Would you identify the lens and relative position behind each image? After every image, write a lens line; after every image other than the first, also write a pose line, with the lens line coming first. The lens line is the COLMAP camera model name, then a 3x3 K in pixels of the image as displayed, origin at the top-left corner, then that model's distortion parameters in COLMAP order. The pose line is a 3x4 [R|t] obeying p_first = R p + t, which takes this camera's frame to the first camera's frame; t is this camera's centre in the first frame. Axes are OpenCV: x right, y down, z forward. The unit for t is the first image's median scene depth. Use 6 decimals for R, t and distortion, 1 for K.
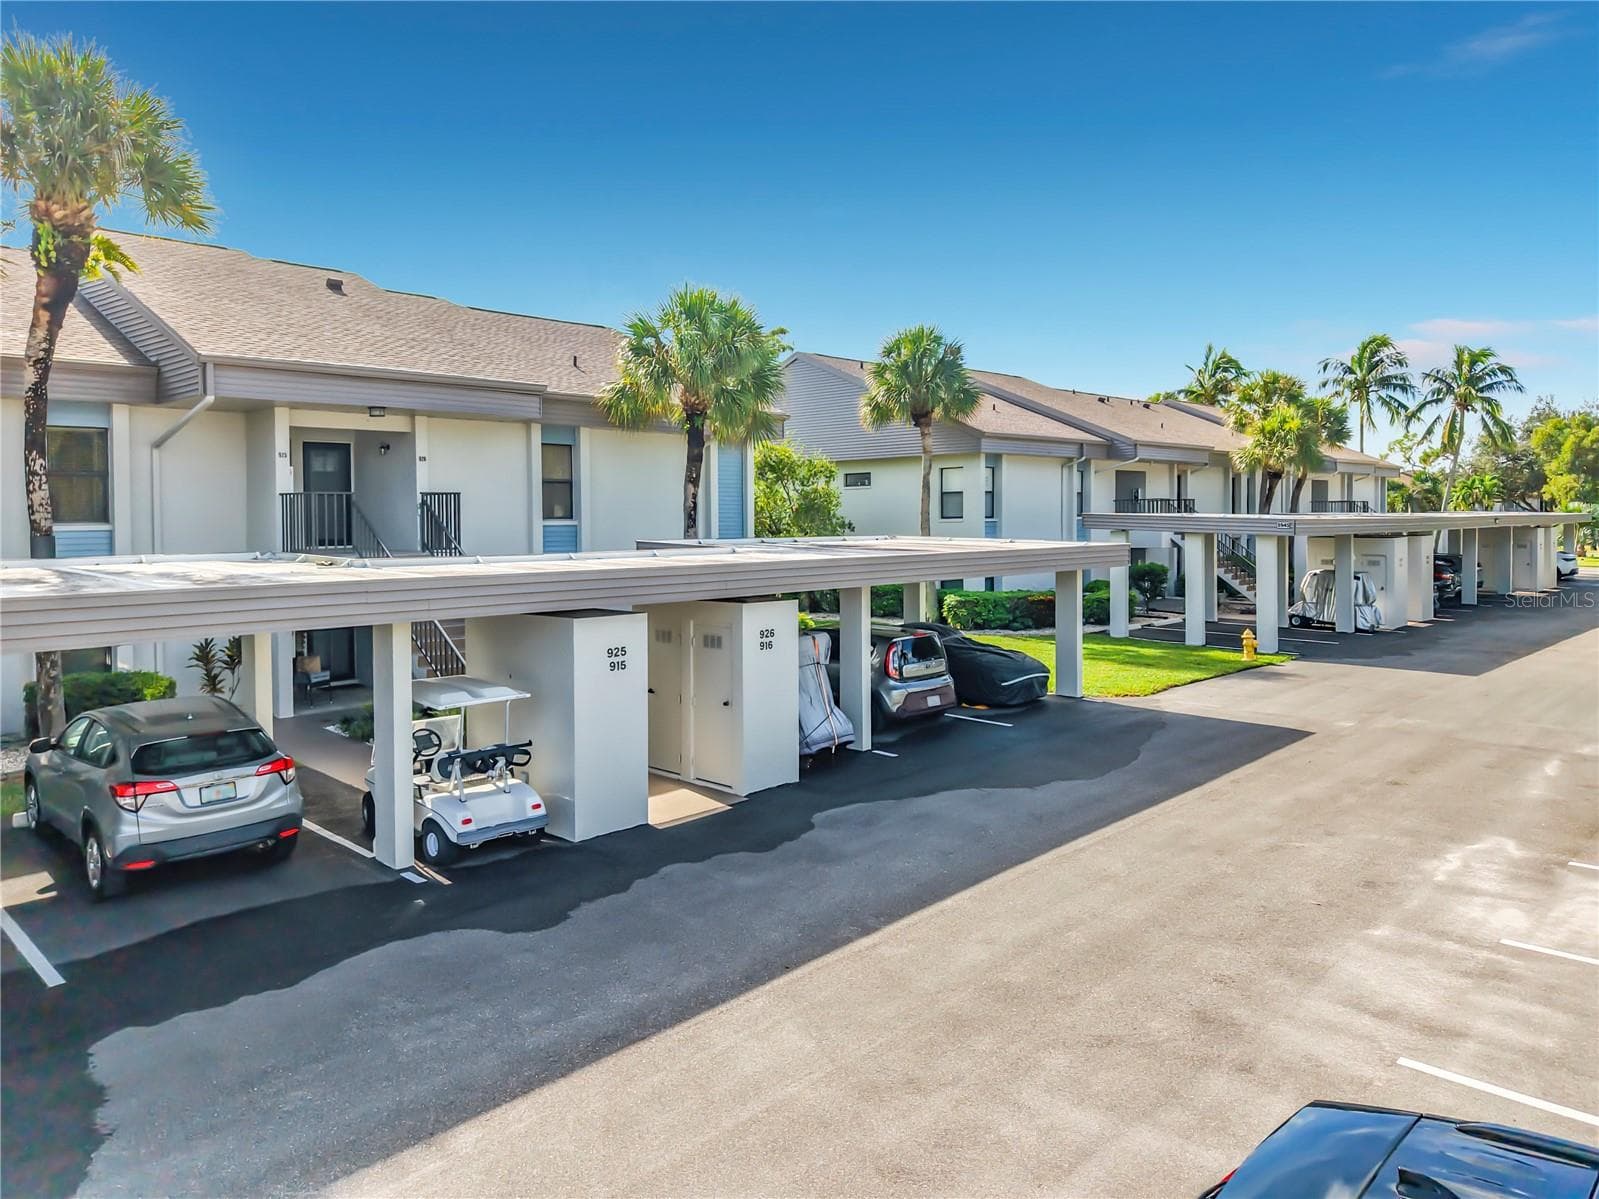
lens RADIAL K [[1089.9, 0, 798.8], [0, 1089.9, 508.5], [0, 0, 1]] dist [0.023521, -0.023082]
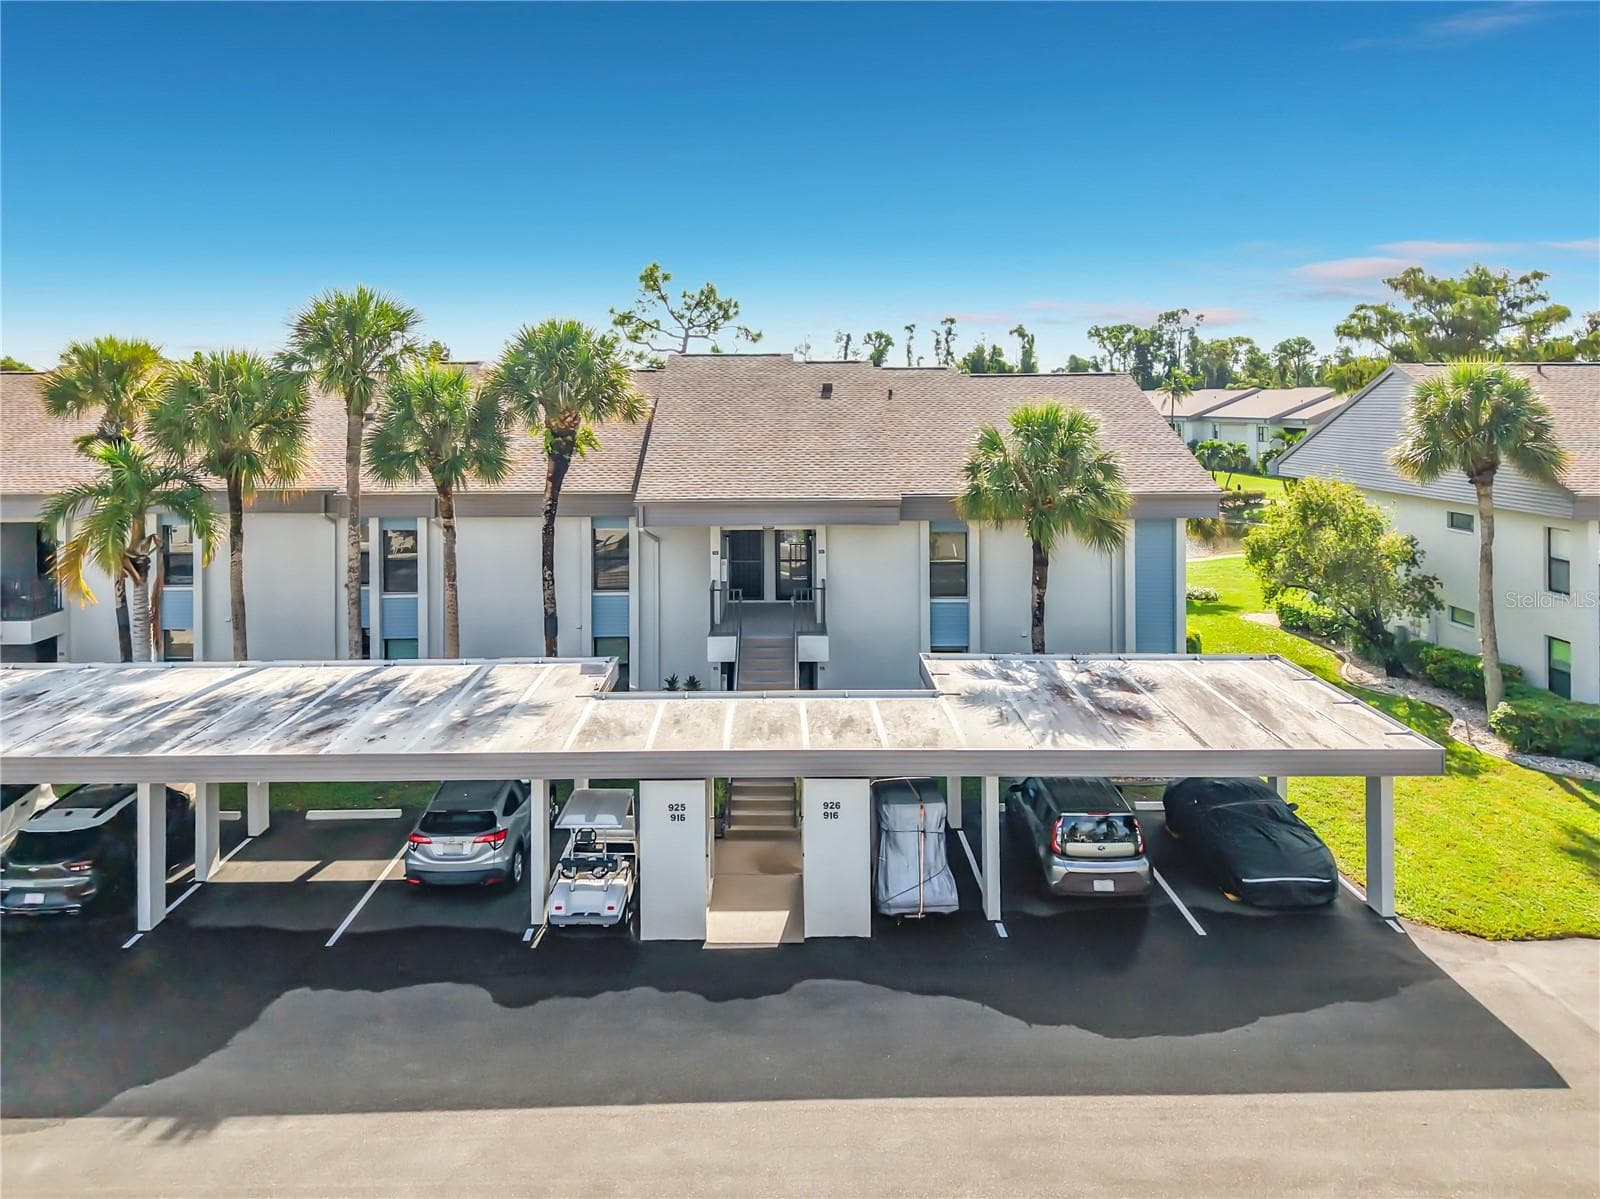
lens RADIAL K [[1132.3, 0, 793.8], [0, 1132.3, 384.9], [0, 0, 1]] dist [0.007422, 0.002739]
pose [[0.694200, -0.006007, -0.719757, 0.997163], [0.006607, 0.999976, -0.001974, -0.408787], [0.719752, -0.003385, 0.694223, 0.133555]]
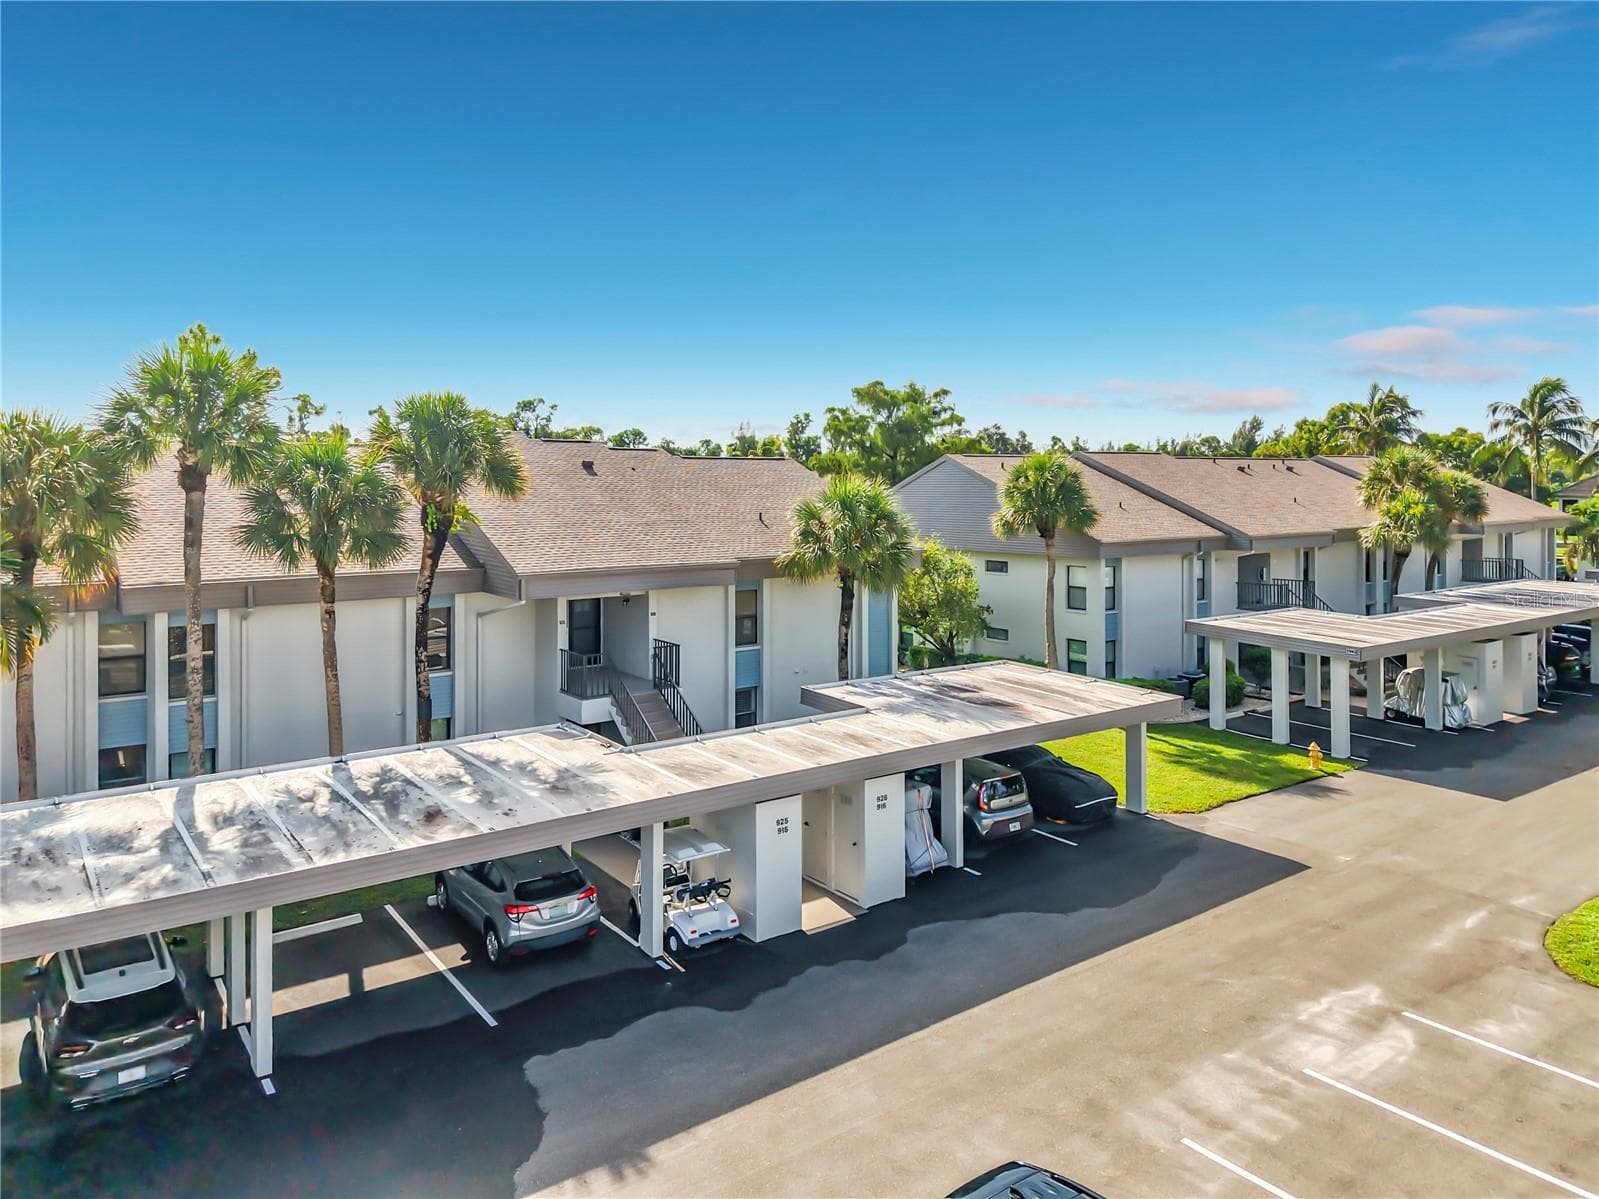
lens RADIAL K [[1108.2, 0, 801.0], [0, 1108.2, 460.8], [0, 0, 1]] dist [0.018485, -0.007586]
pose [[0.986160, 0.002627, -0.165774, 0.133236], [-0.004174, 0.999951, -0.008983, -0.398939], [0.165742, 0.009550, 0.986123, -0.627692]]
